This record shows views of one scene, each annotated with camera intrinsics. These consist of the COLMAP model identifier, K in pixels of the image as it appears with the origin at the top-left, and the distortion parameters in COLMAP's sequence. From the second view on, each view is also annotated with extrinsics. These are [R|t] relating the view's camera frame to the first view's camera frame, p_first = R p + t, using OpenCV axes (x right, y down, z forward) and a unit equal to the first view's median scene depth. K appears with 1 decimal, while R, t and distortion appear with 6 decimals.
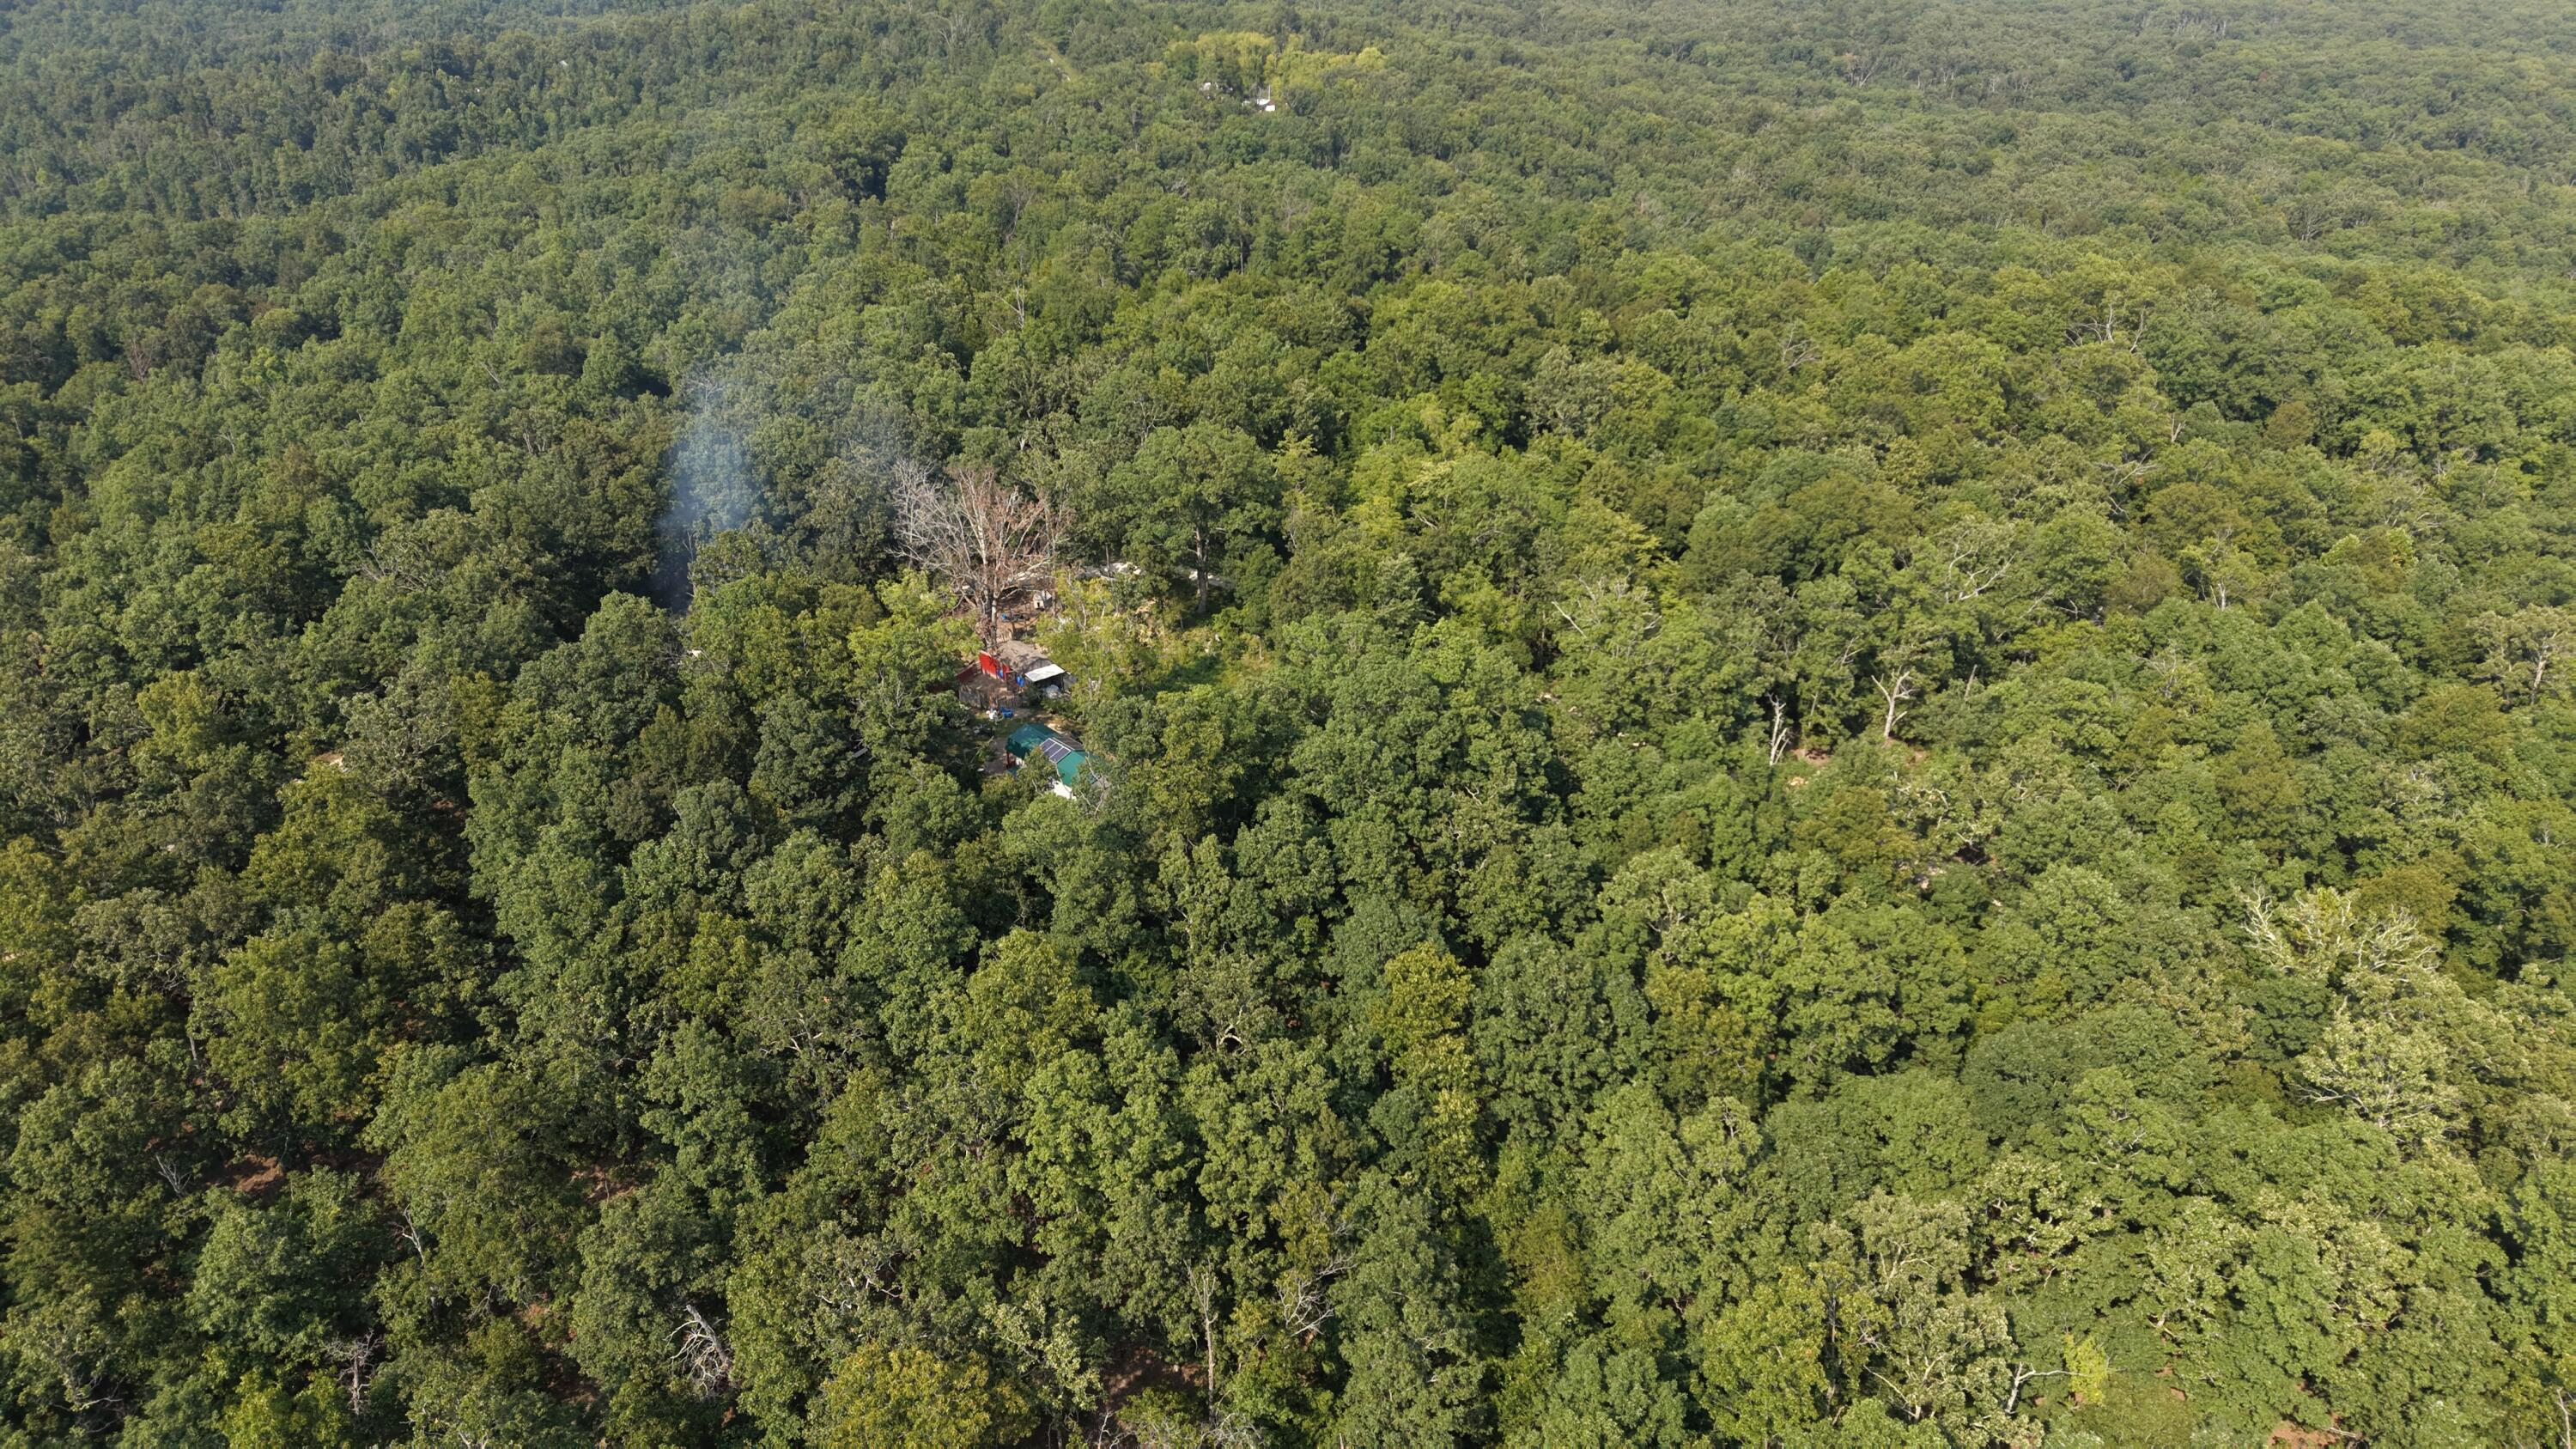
lens RADIAL K [[1759.4, 0, 1288.0], [0, 1759.4, 724.5], [0, 0, 1]] dist [0.017272, -0.023675]
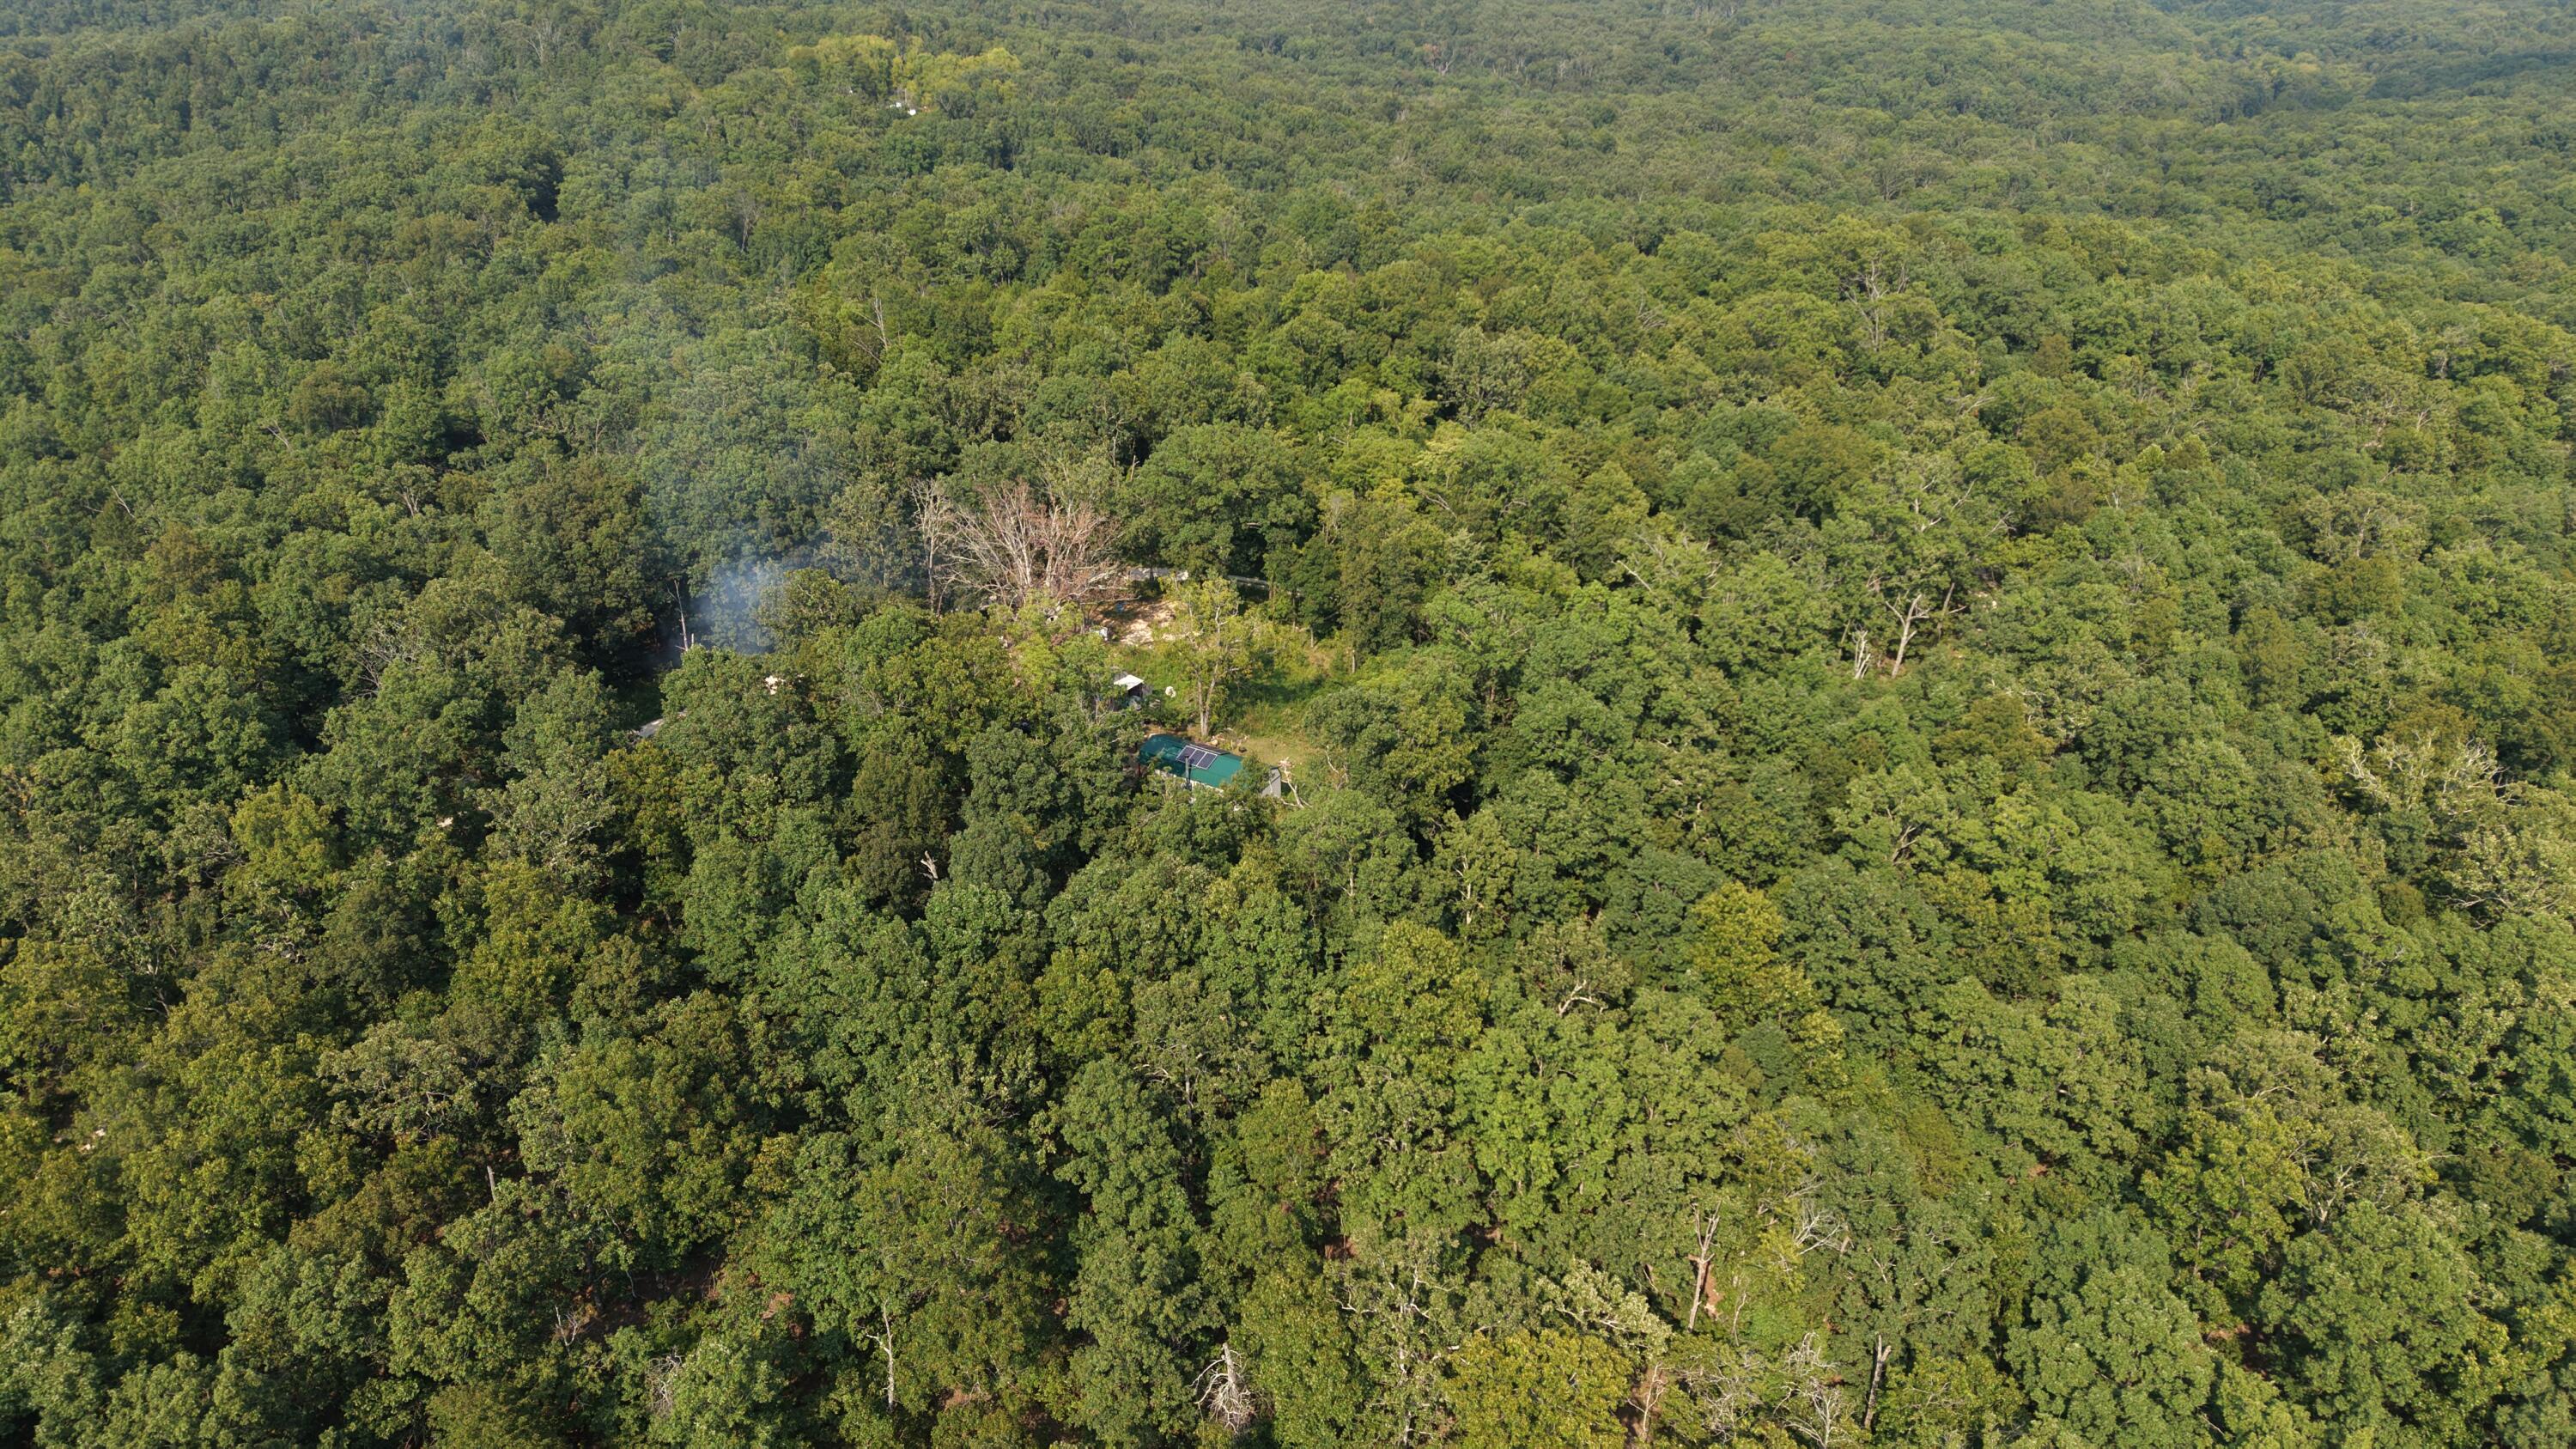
lens RADIAL K [[1759.4, 0, 1288.0], [0, 1759.4, 724.5], [0, 0, 1]] dist [0.017272, -0.023675]
pose [[0.962233, -0.117294, 0.245662, -0.103863], [0.117230, 0.992992, 0.014935, -0.003782], [-0.245693, 0.014428, 0.969240, 0.009178]]
